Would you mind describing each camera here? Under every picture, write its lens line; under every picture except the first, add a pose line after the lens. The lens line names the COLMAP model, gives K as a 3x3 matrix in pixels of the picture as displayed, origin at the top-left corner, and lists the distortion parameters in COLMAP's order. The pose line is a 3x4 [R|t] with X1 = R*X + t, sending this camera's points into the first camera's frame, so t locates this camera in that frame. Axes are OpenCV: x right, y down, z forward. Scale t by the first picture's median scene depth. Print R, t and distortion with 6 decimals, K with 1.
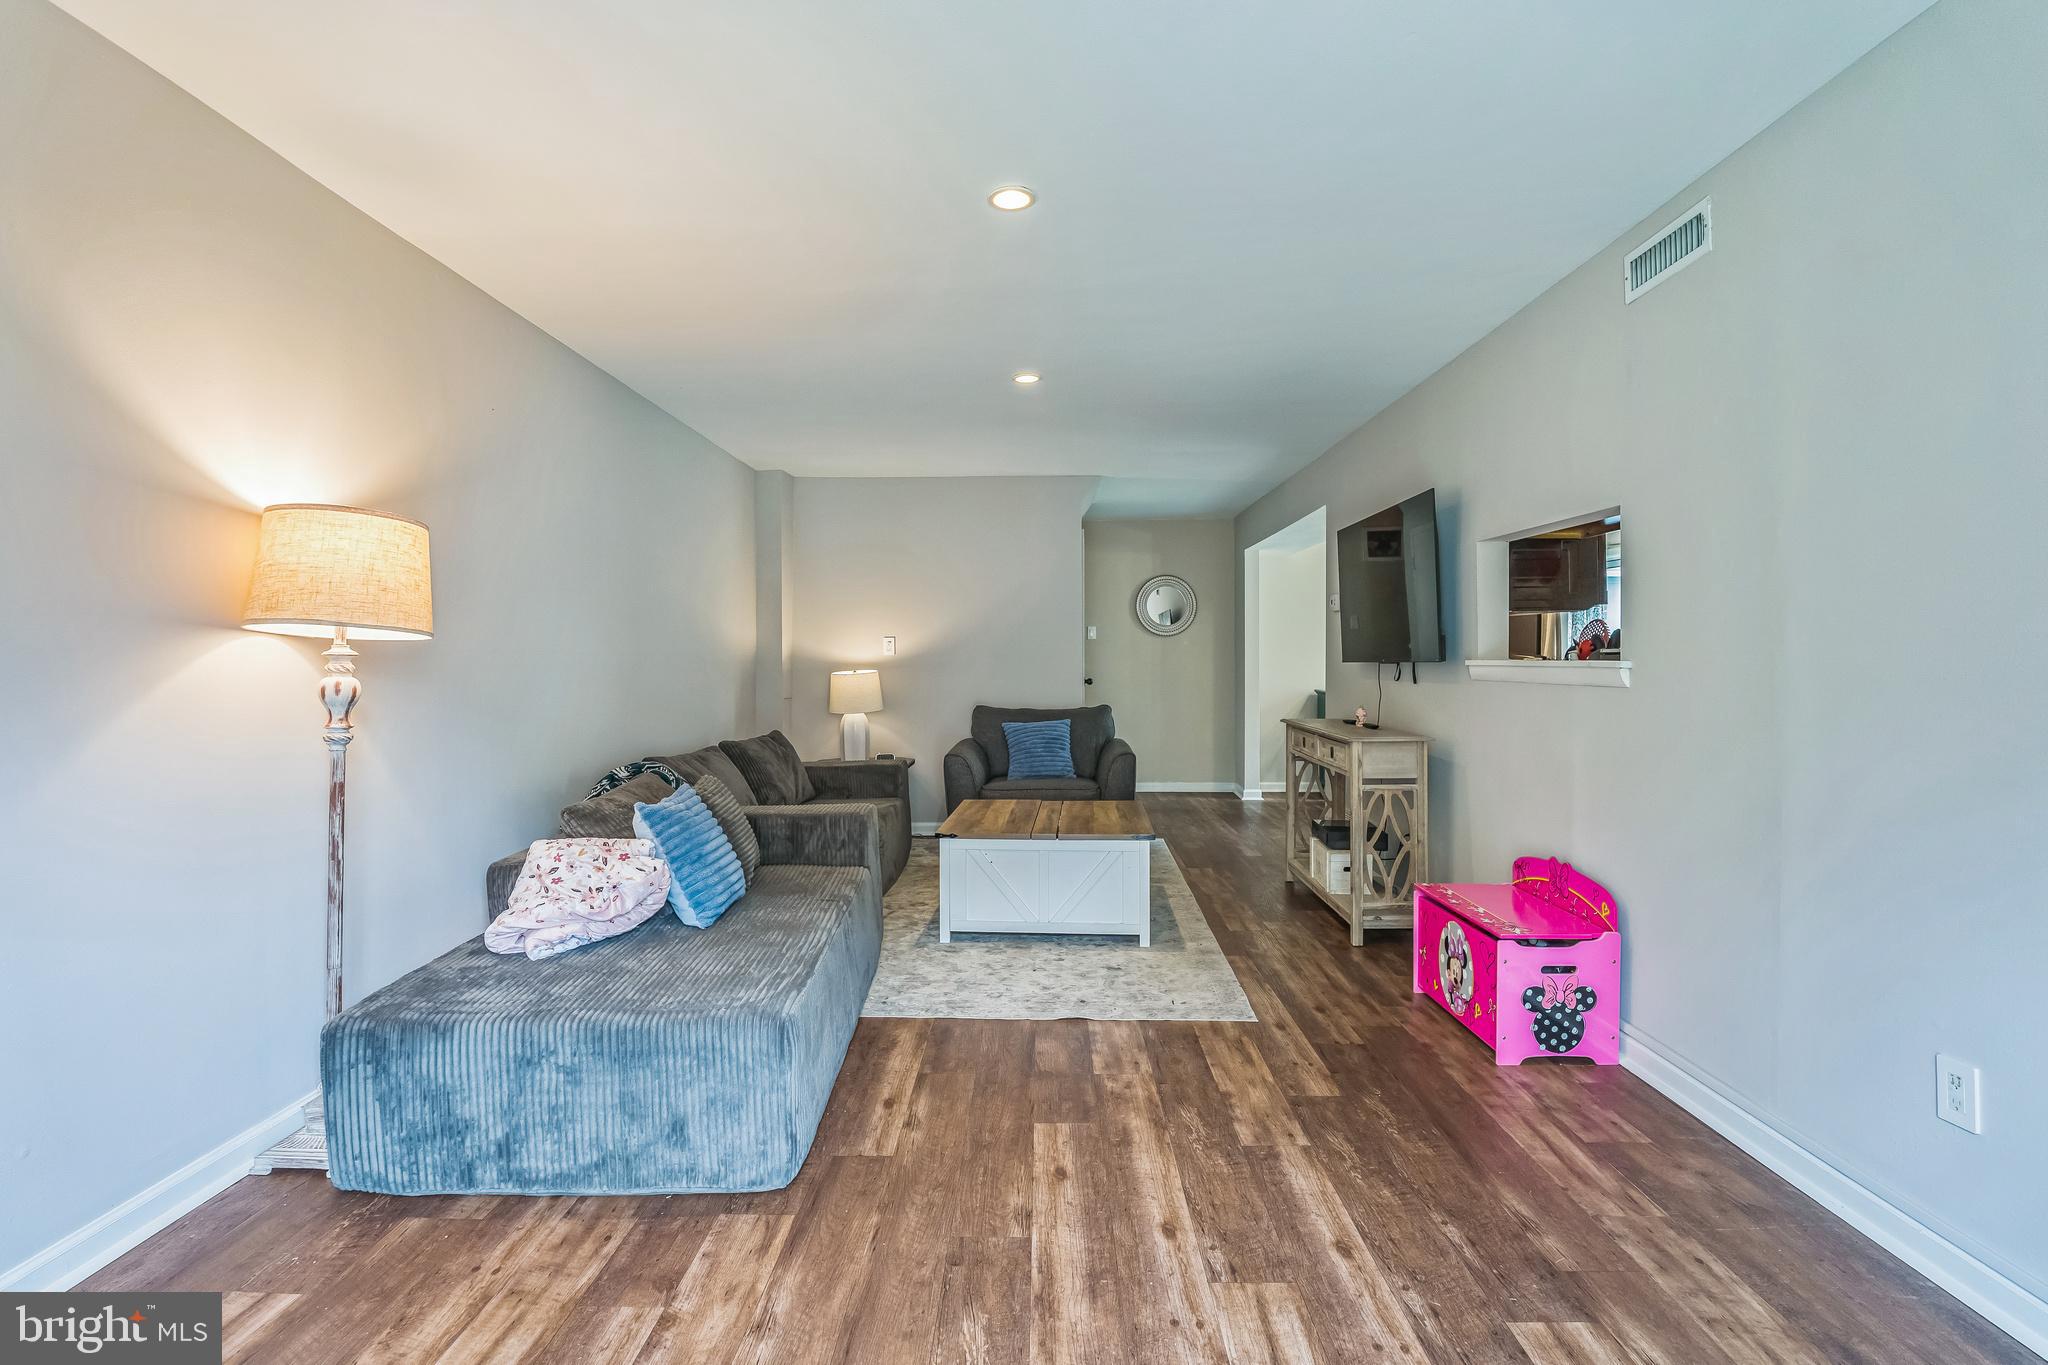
lens RADIAL K [[924.7, 0, 1027.2], [0, 924.7, 656.3], [0, 0, 1]] dist [-0.030982, 0.007468]
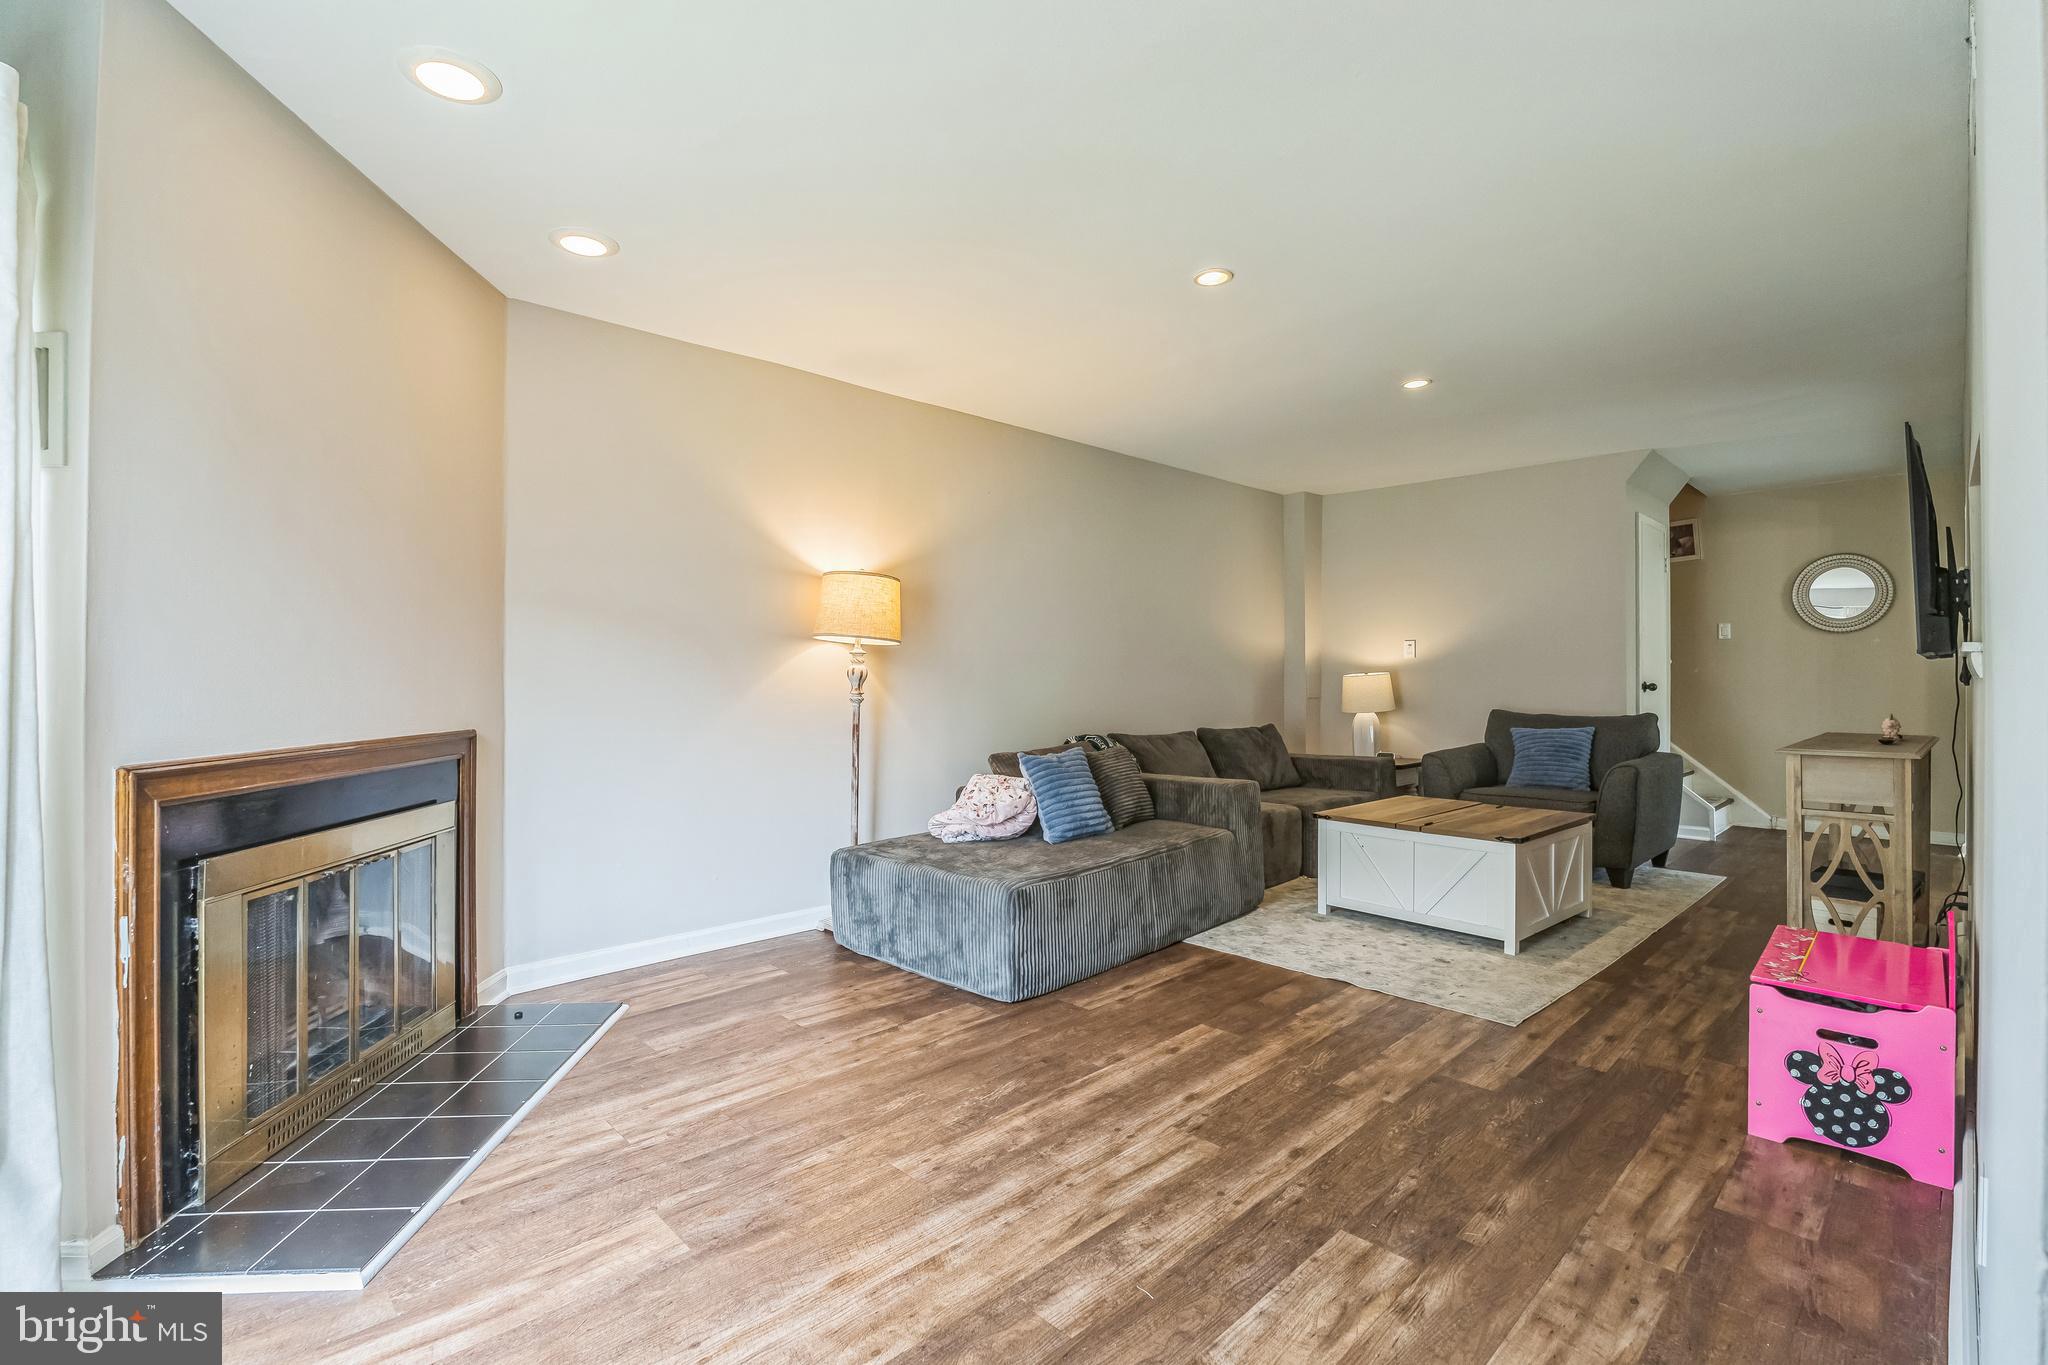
lens RADIAL K [[924.7, 0, 1027.2], [0, 924.7, 656.3], [0, 0, 1]] dist [-0.030982, 0.007468]
pose [[0.709702, -0.011349, -0.704410, 0.634272], [0.000855, 0.999883, -0.015247, 0.026920], [0.704501, 0.010219, 0.709629, -0.047210]]
